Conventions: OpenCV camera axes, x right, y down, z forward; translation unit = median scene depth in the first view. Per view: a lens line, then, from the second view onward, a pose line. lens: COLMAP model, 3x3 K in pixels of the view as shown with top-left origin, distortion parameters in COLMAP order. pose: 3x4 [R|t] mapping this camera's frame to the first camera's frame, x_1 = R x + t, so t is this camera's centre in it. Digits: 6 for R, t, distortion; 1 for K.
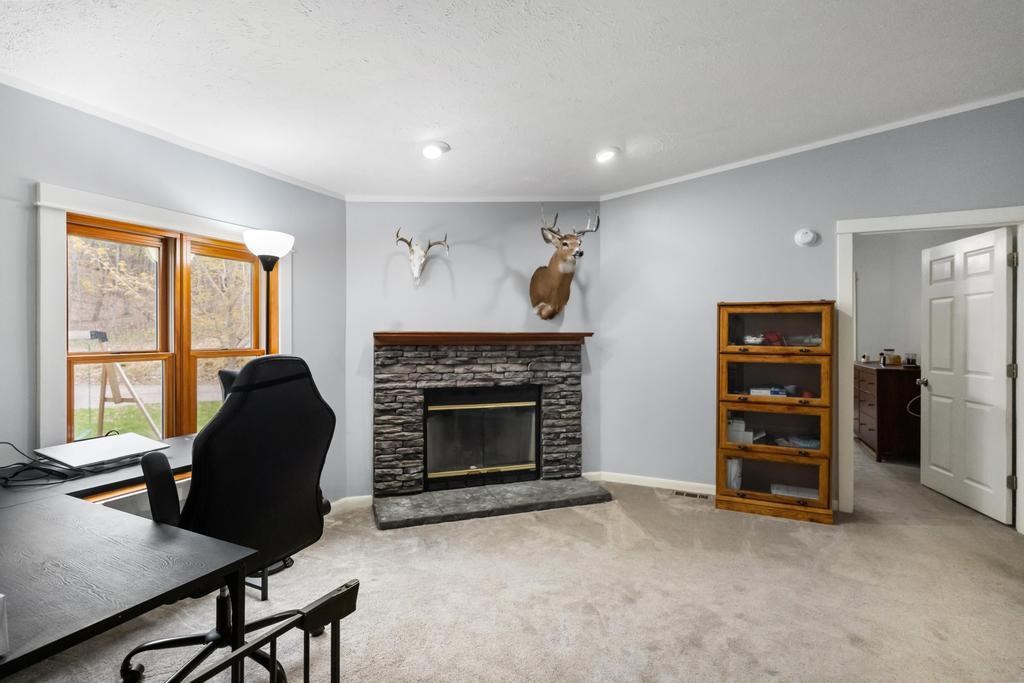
lens RADIAL K [[489.0, 0, 510.7], [0, 489.0, 338.3], [0, 0, 1]] dist [-0.008920, -0.000050]
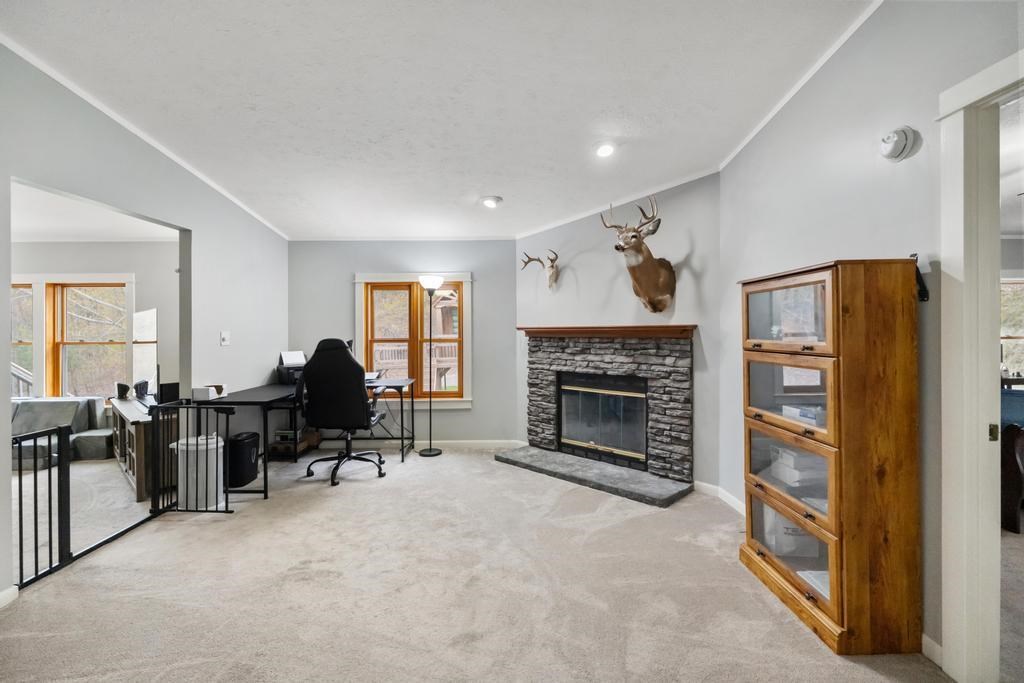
lens RADIAL K [[463.8, 0, 512.7], [0, 463.8, 335.5], [0, 0, 1]] dist [-0.011961, -0.000347]
pose [[0.416081, -0.000073, -0.909328, 0.857239], [0.000103, 1.000000, -0.000033, 0.008892], [0.909328, -0.000080, 0.416081, 0.372549]]
